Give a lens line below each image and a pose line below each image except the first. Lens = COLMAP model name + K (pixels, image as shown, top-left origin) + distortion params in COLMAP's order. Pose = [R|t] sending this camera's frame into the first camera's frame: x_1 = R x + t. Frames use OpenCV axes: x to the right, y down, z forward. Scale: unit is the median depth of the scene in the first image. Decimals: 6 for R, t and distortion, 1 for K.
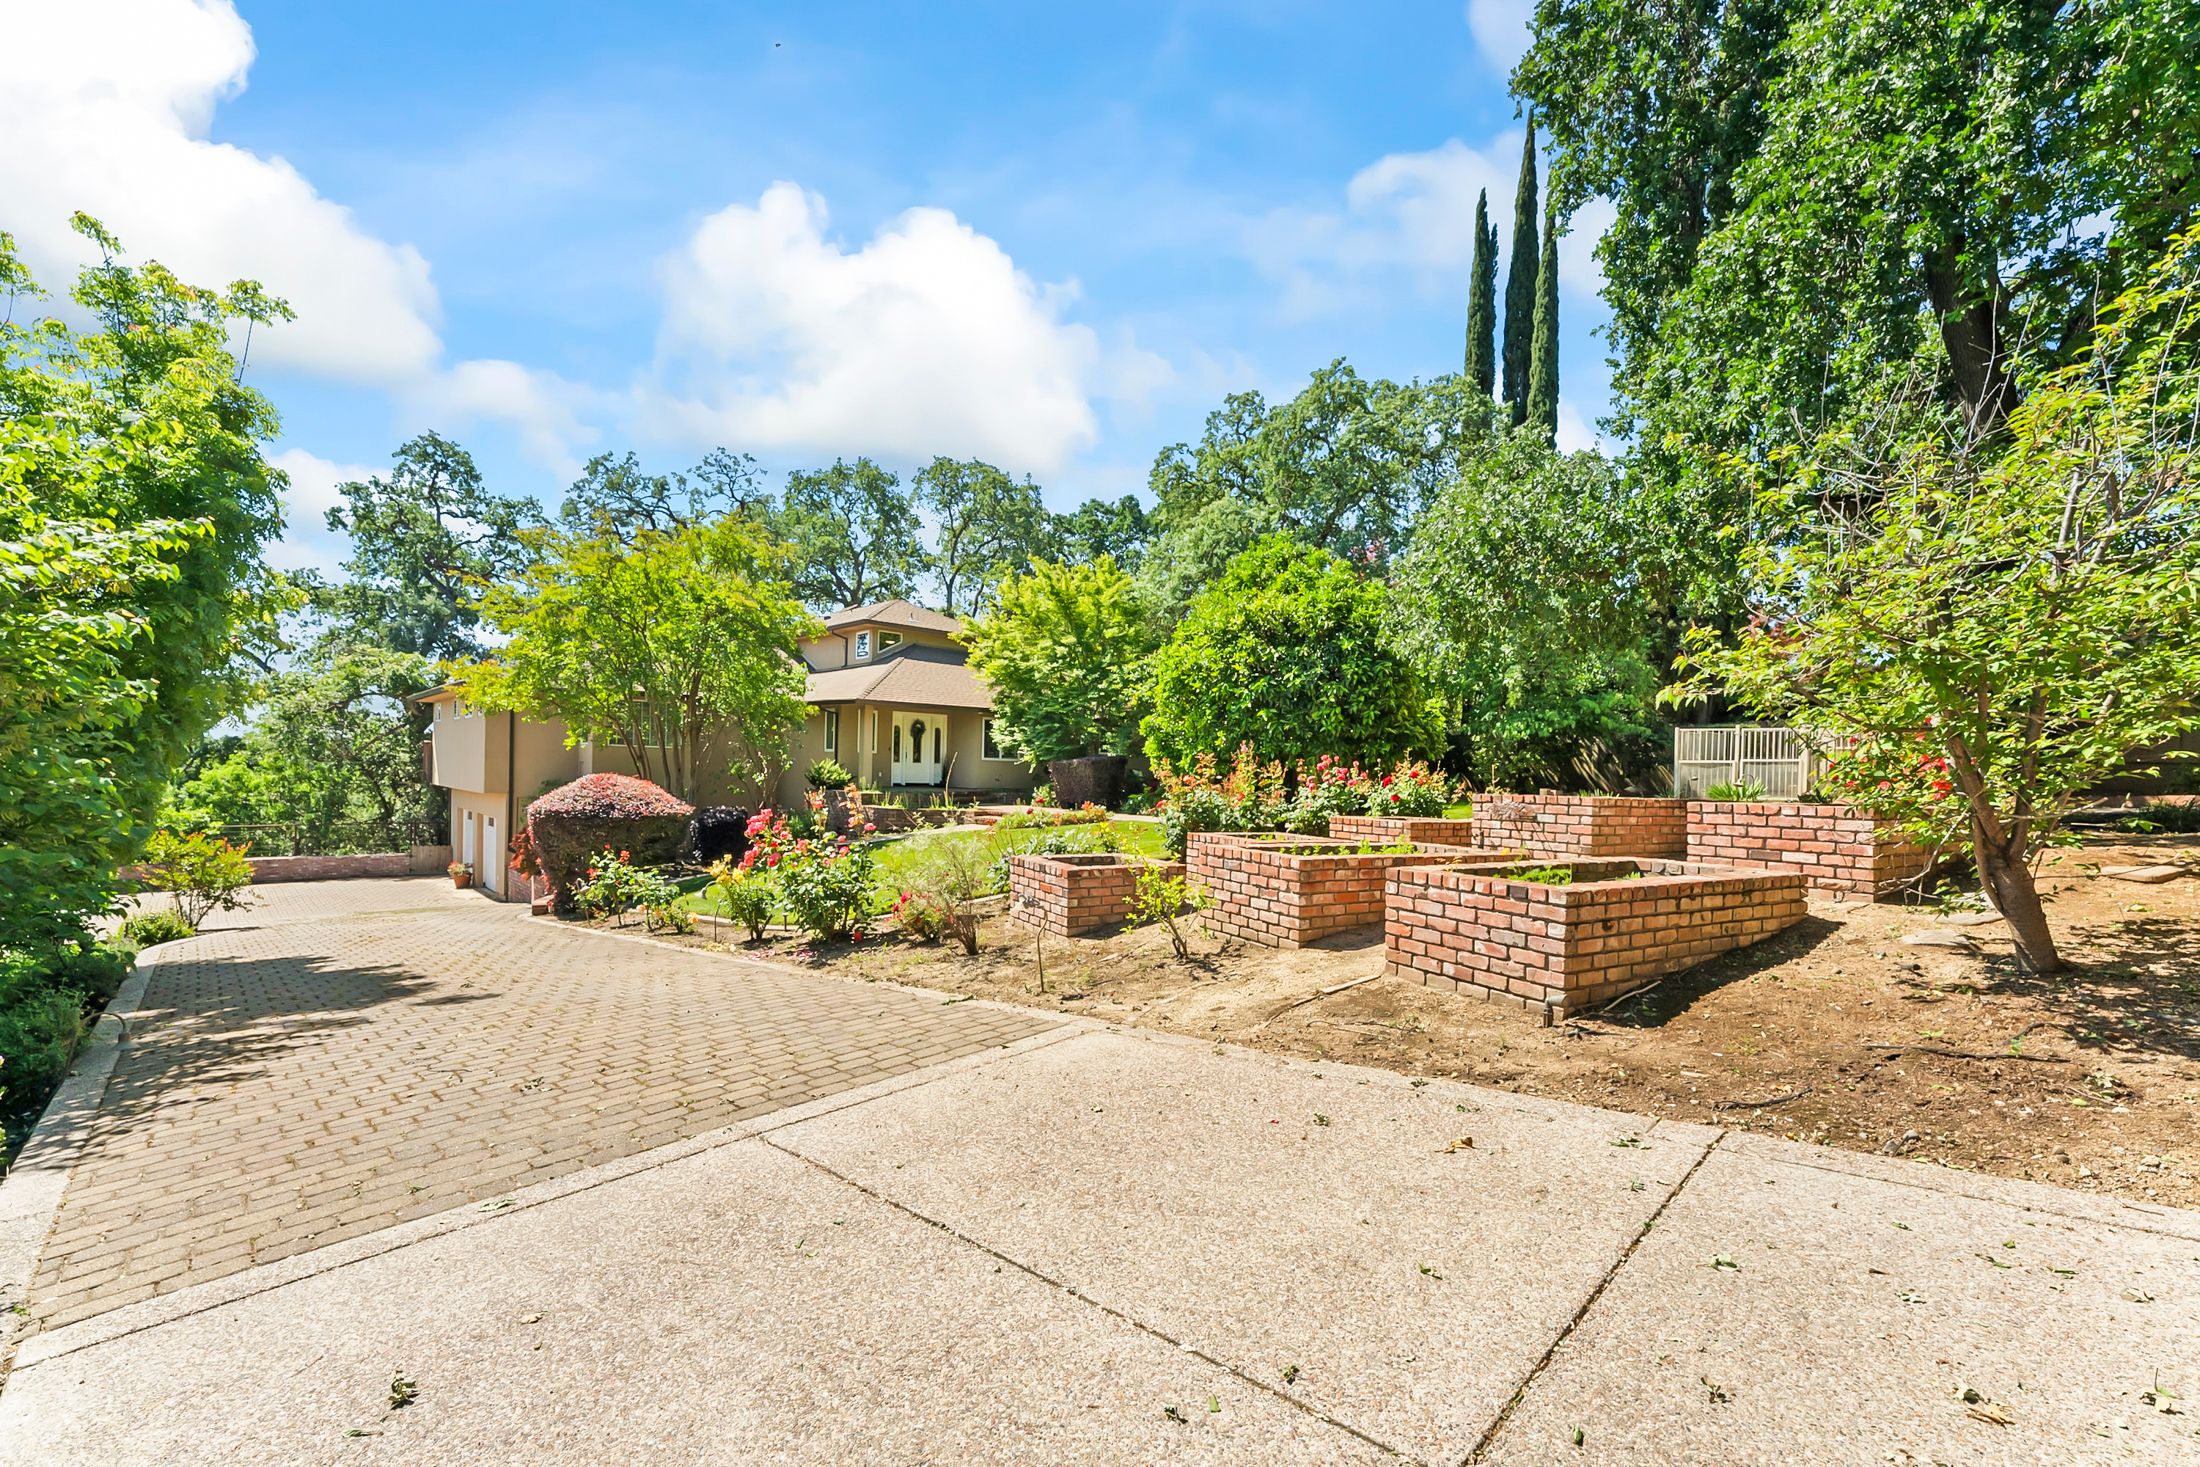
lens RADIAL K [[872.7, 0, 1113.0], [0, 872.7, 802.5], [0, 0, 1]] dist [0.000874, -0.002678]
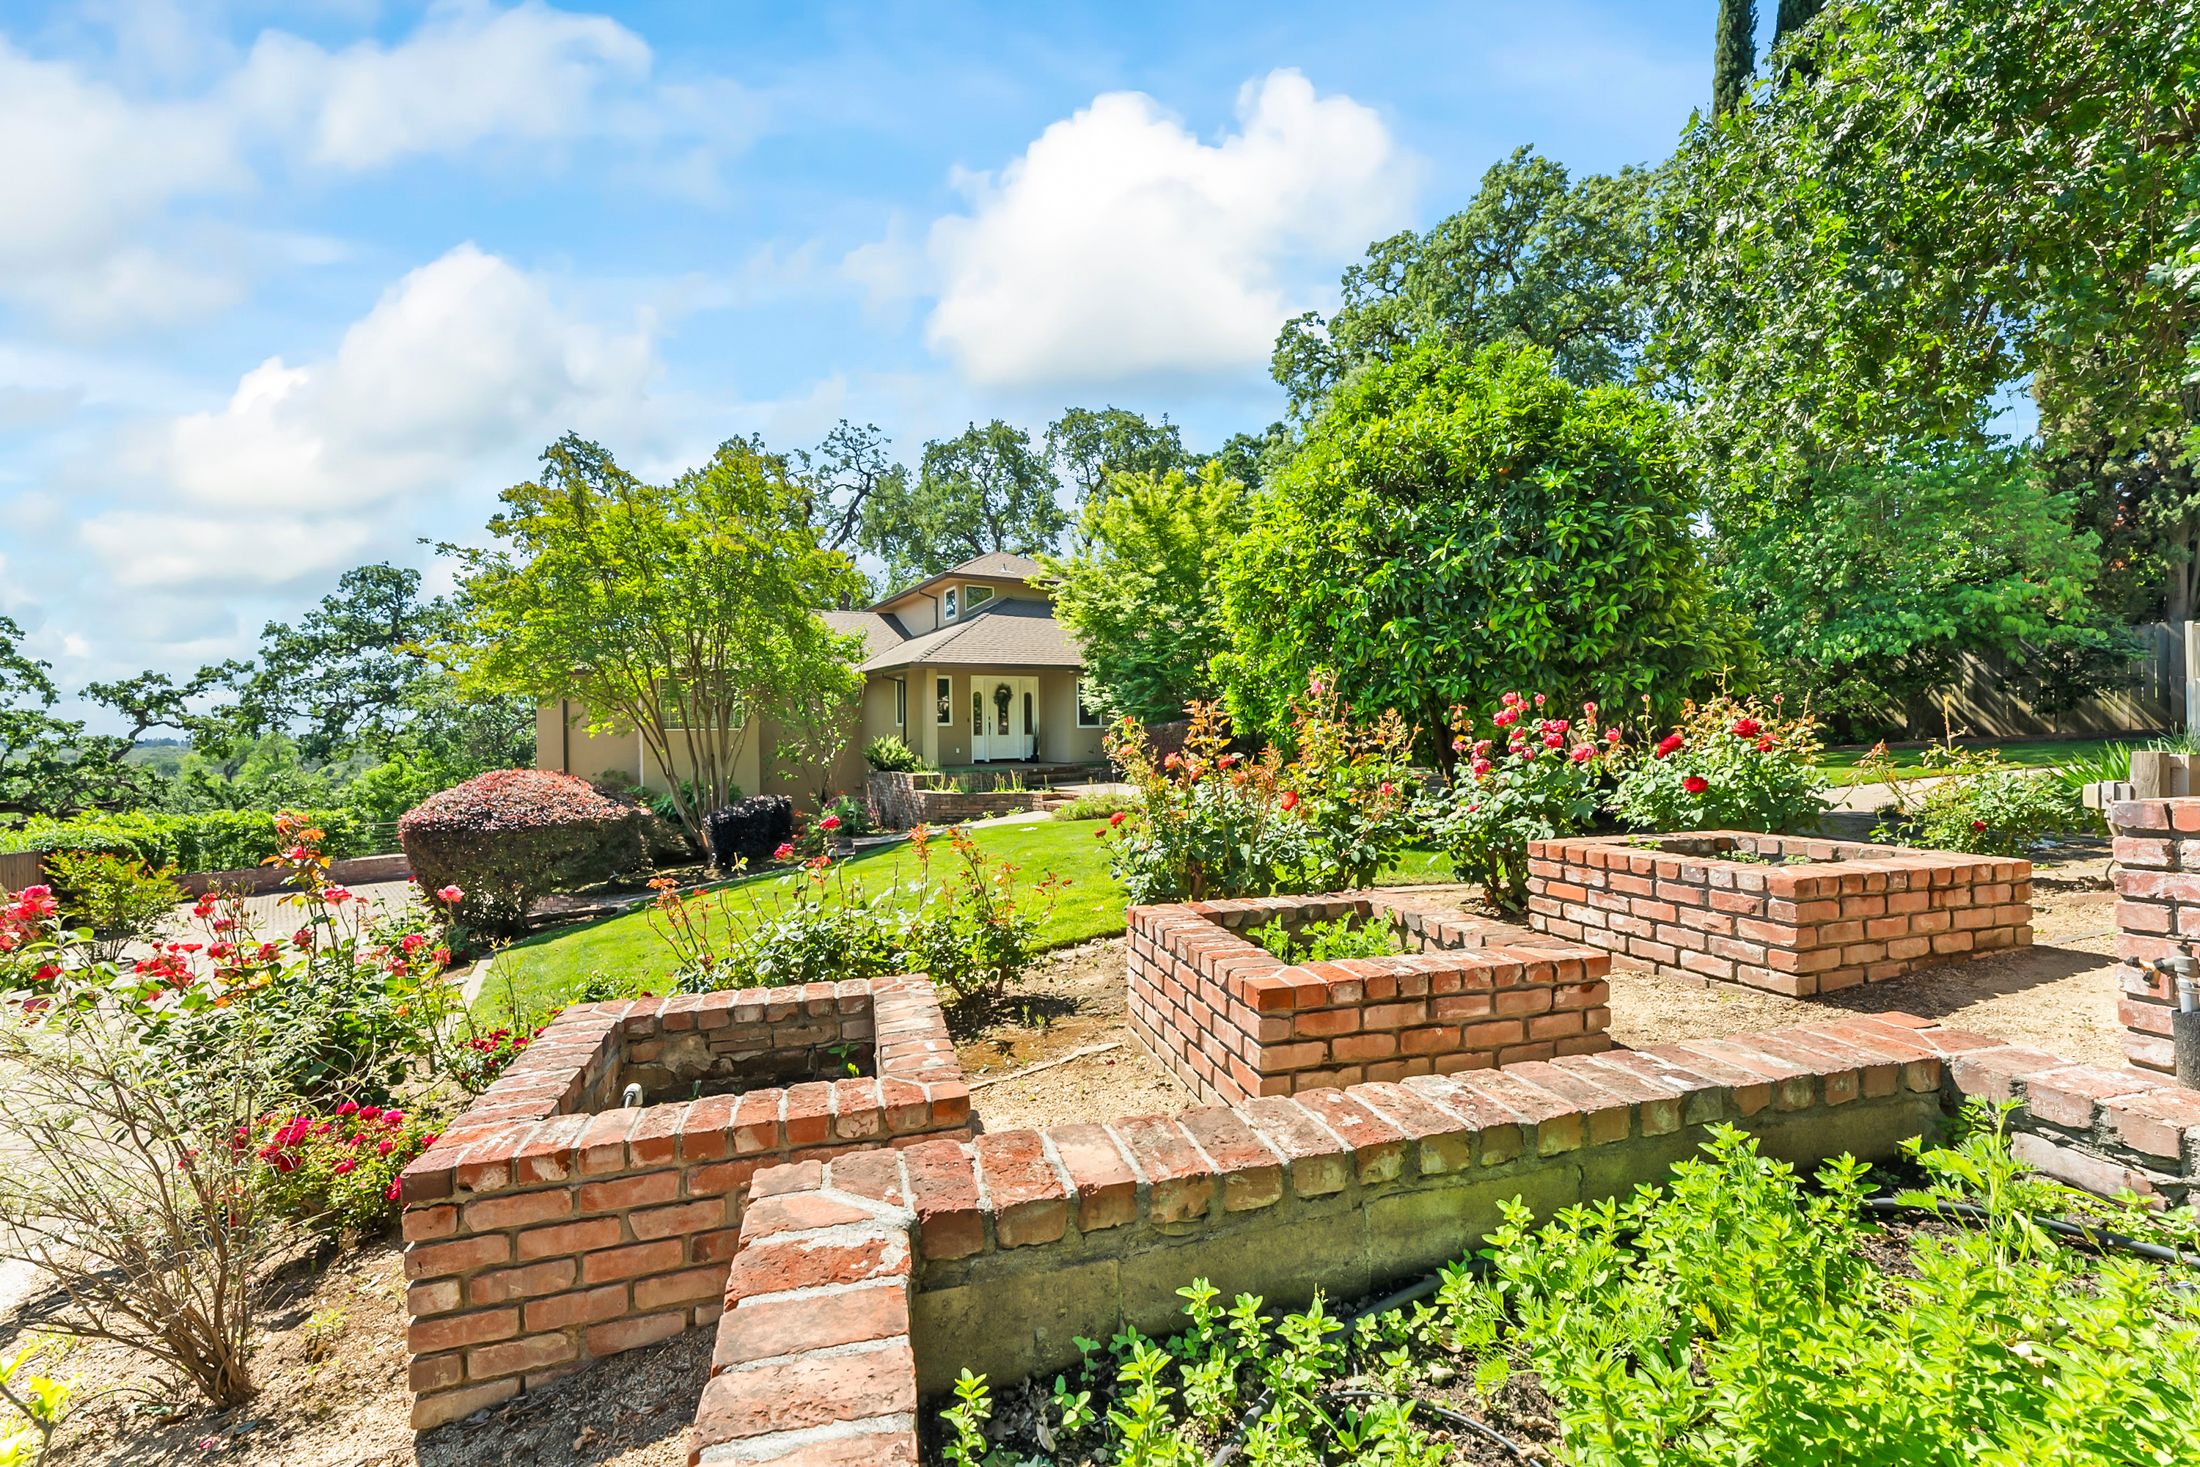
lens RADIAL K [[872.7, 0, 1092.3], [0, 872.7, 745.8], [0, 0, 1]] dist [0.000874, -0.002678]
pose [[0.972596, -0.038311, -0.229325, 0.052416], [0.032622, 0.999060, -0.028549, -0.008257], [0.230203, 0.020286, 0.972931, 0.199532]]
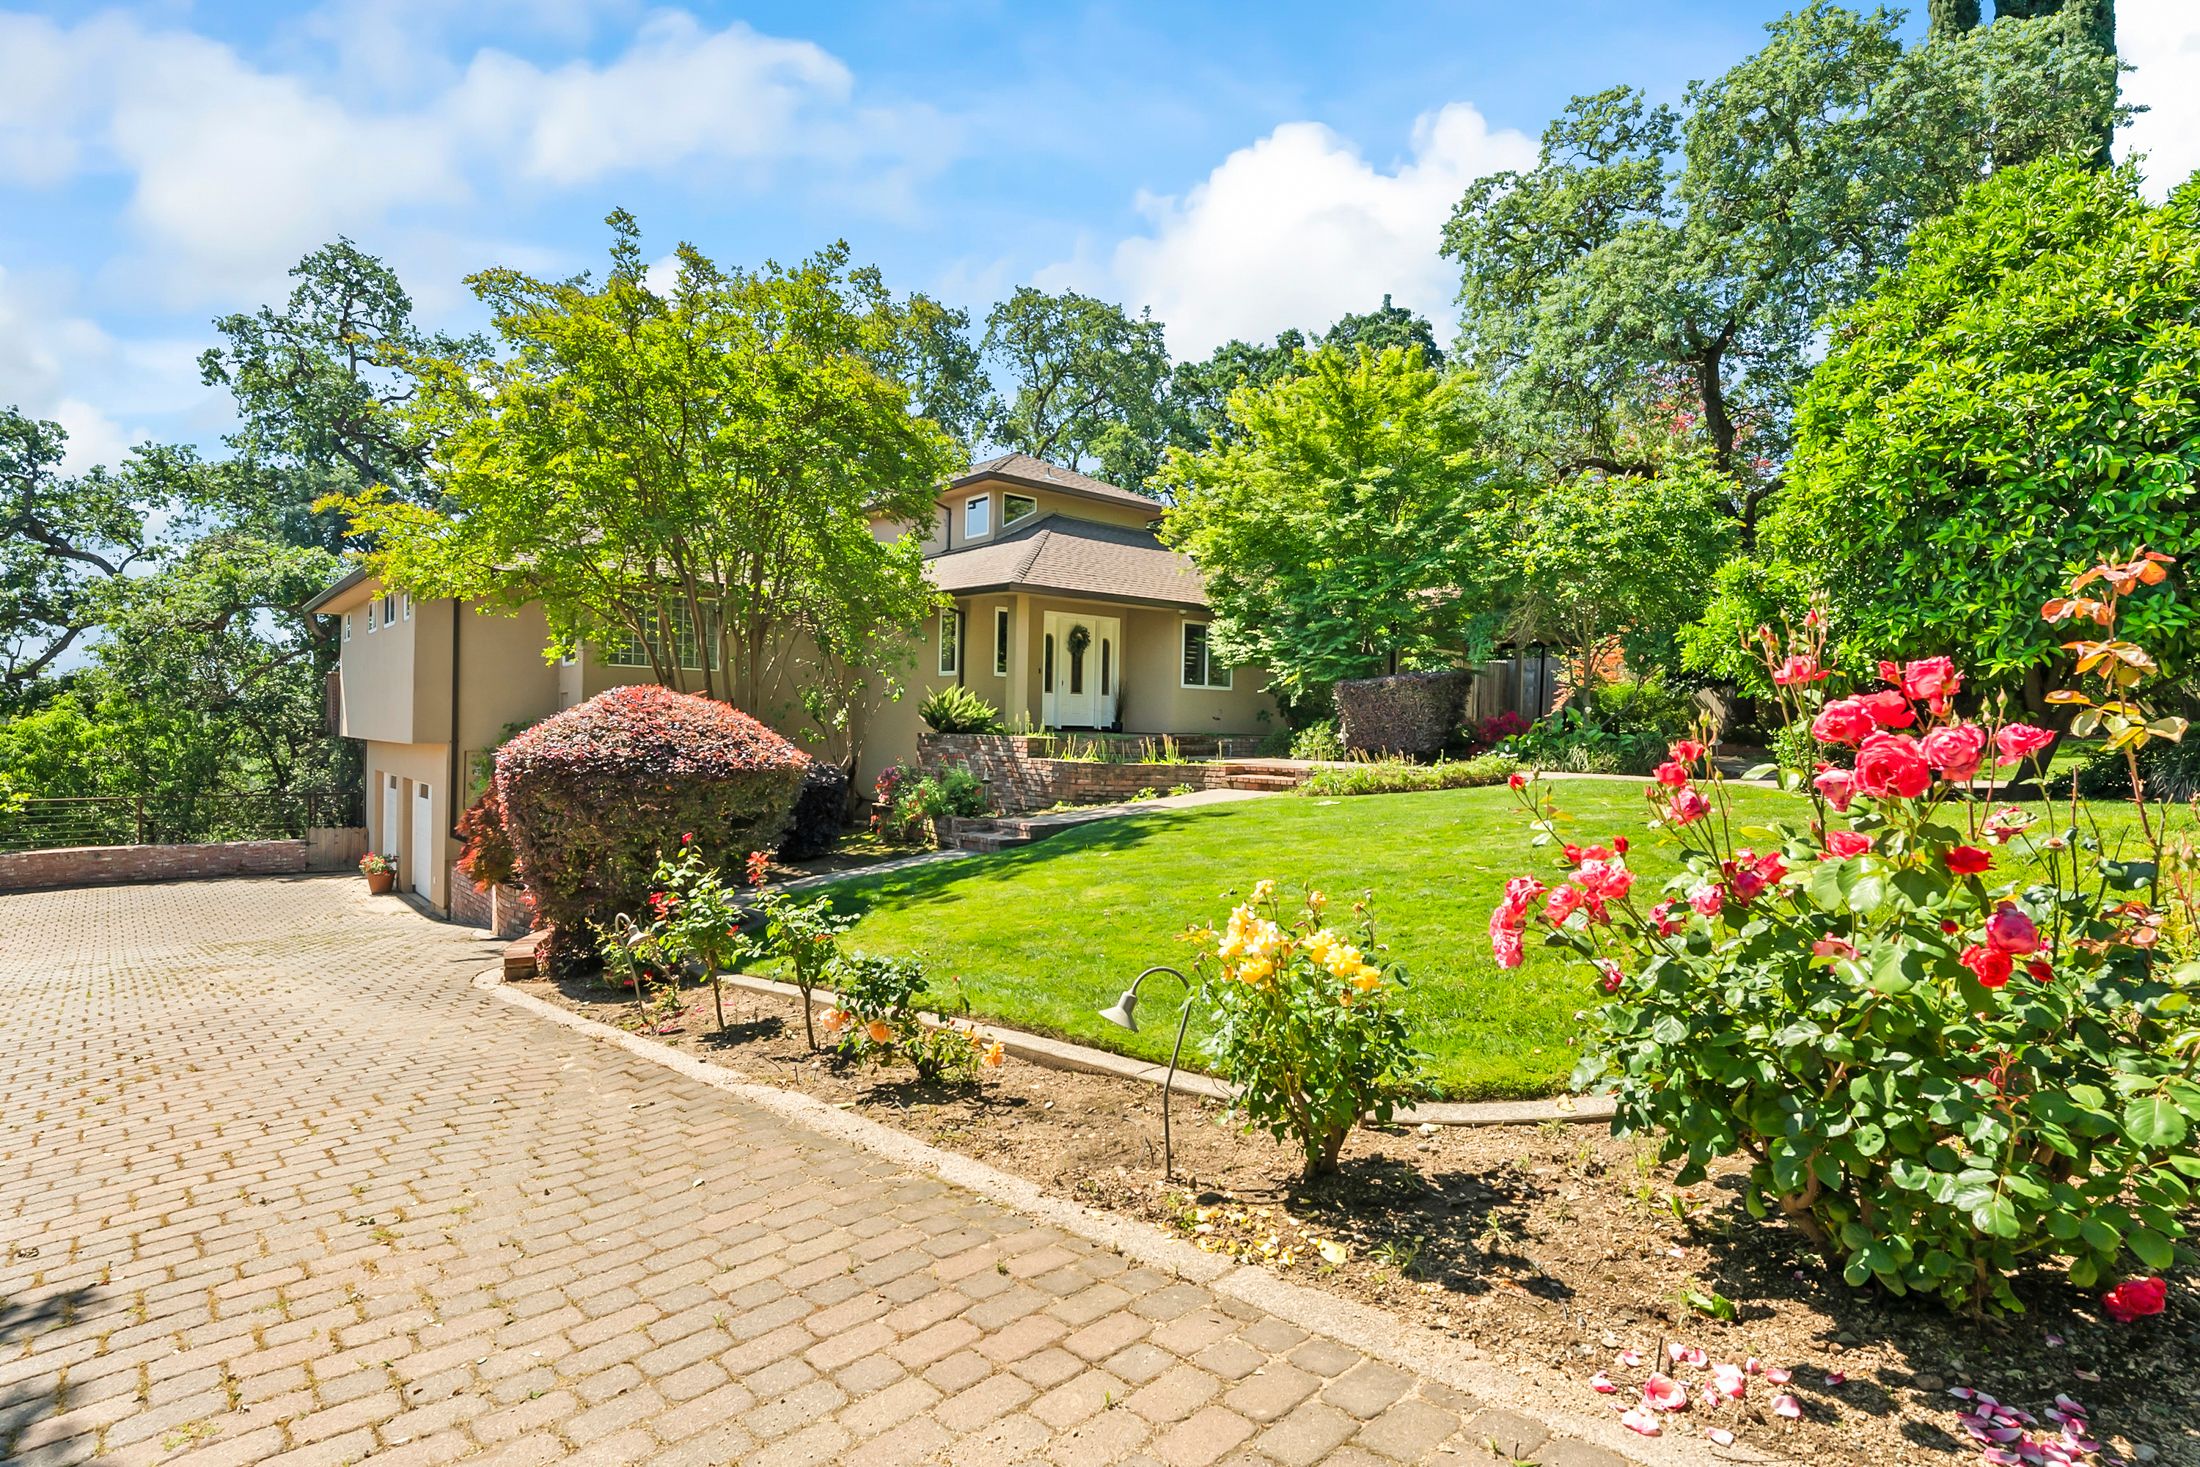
lens RADIAL K [[1089.1, 0, 1120.9], [0, 1089.1, 755.5], [0, 0, 1]] dist [-0.003116, -0.000911]
pose [[0.998745, -0.006943, -0.049598, -0.154549], [0.006373, 0.999912, -0.011656, 0.008348], [0.049674, 0.011326, 0.998701, 0.217600]]
